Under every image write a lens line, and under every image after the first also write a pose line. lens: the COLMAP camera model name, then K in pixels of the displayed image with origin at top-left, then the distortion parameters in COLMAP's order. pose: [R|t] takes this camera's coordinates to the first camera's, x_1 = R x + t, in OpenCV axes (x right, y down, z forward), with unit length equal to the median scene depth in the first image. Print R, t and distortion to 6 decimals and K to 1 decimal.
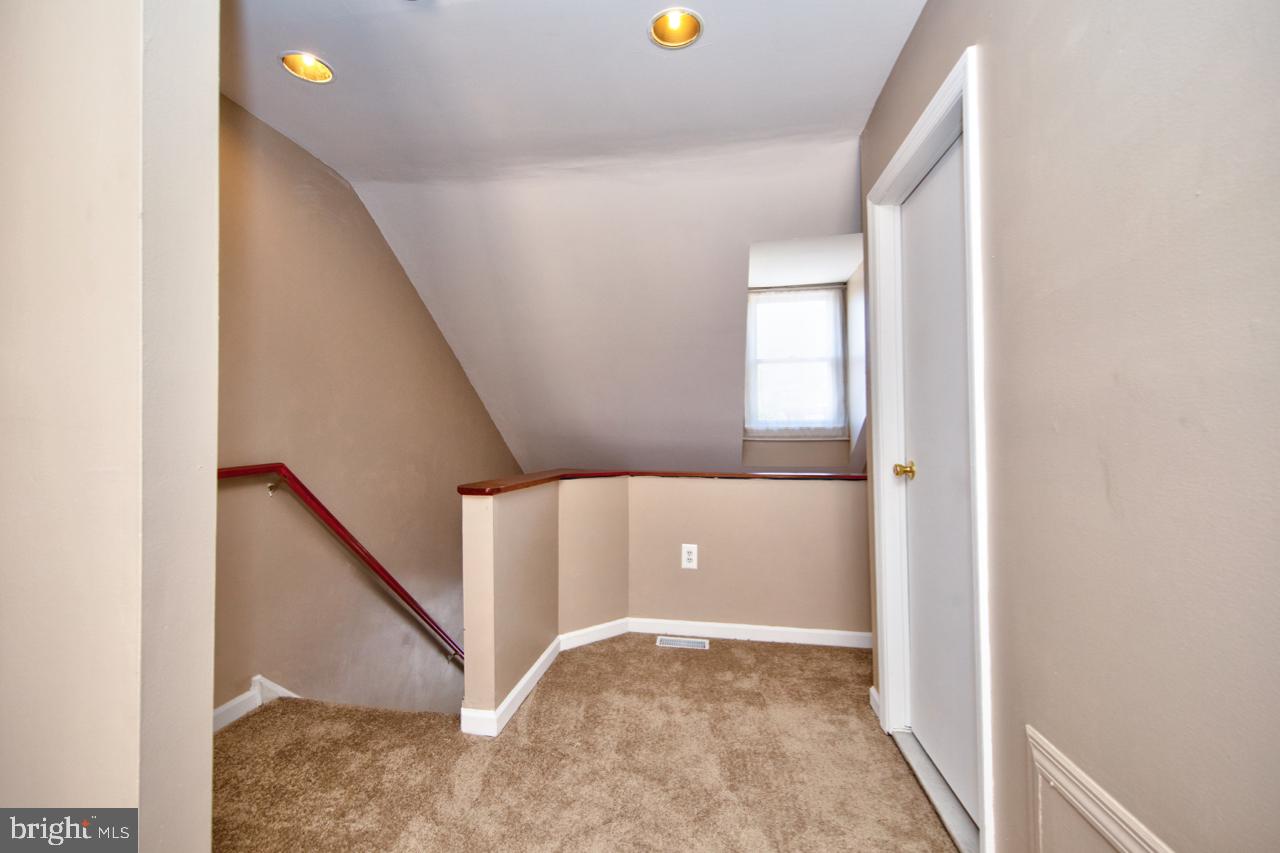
lens RADIAL K [[537.3, 0, 633.6], [0, 537.3, 418.5], [0, 0, 1]] dist [0.013678, -0.000164]
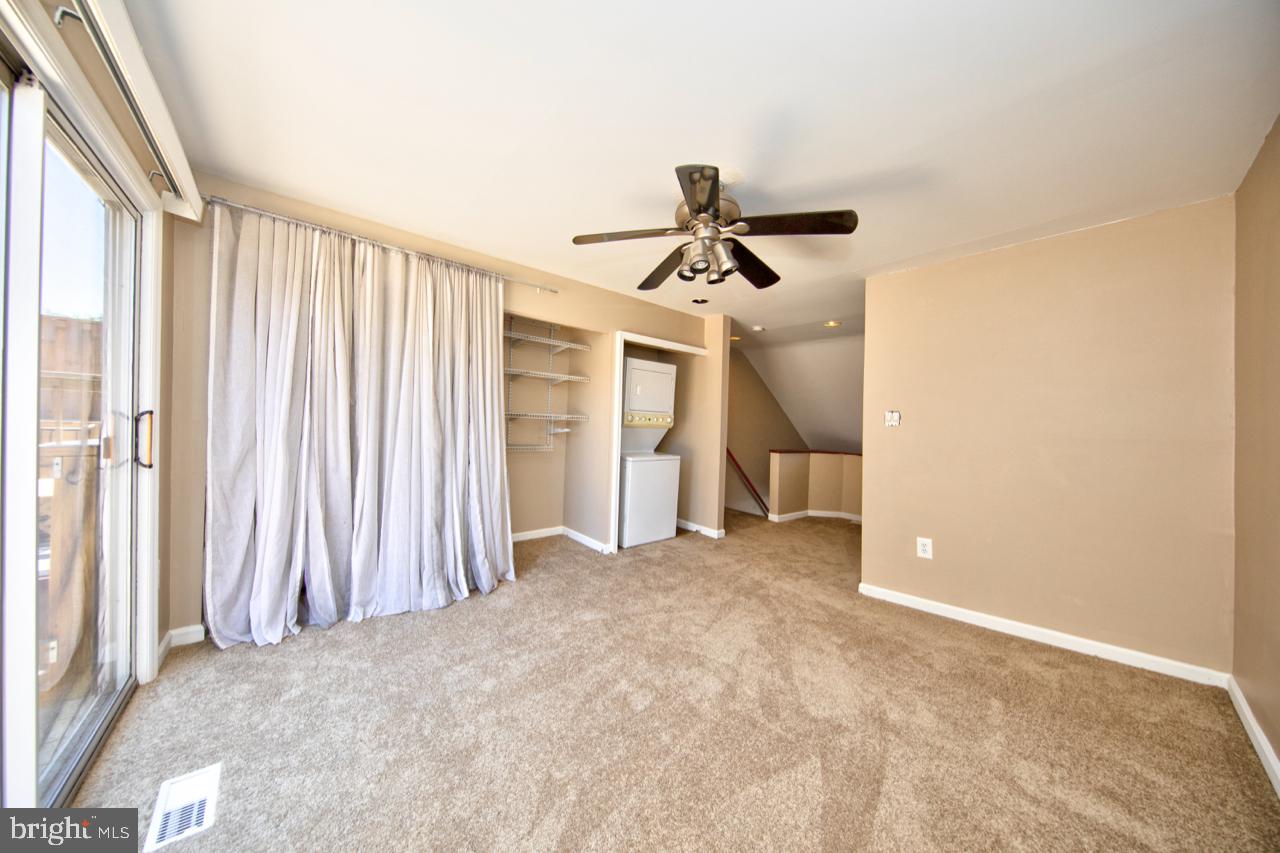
lens RADIAL K [[411.4, 0, 636.0], [0, 411.4, 422.2], [0, 0, 1]] dist [0.011280, -0.004497]
pose [[0.760722, 0.031633, -0.648307, 0.524492], [-0.022824, 0.999498, 0.021987, -0.065631], [0.648677, -0.001929, 0.761062, -1.124820]]
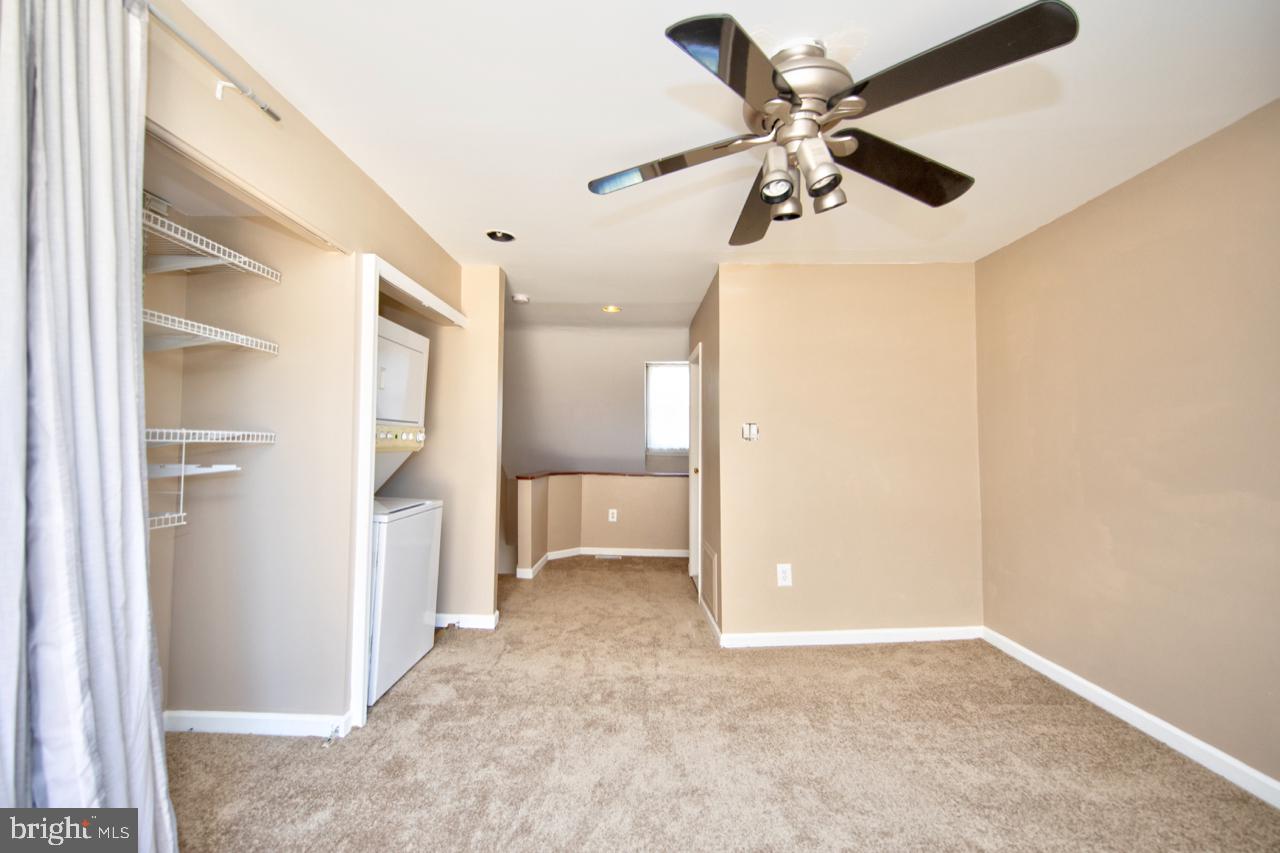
lens RADIAL K [[537.3, 0, 633.6], [0, 537.3, 418.5], [0, 0, 1]] dist [0.013678, -0.000164]
pose [[0.989038, 0.024935, 0.145544, -0.123750], [-0.022637, 0.999592, -0.017426, -0.070182], [-0.145919, 0.013940, 0.989198, -1.028080]]
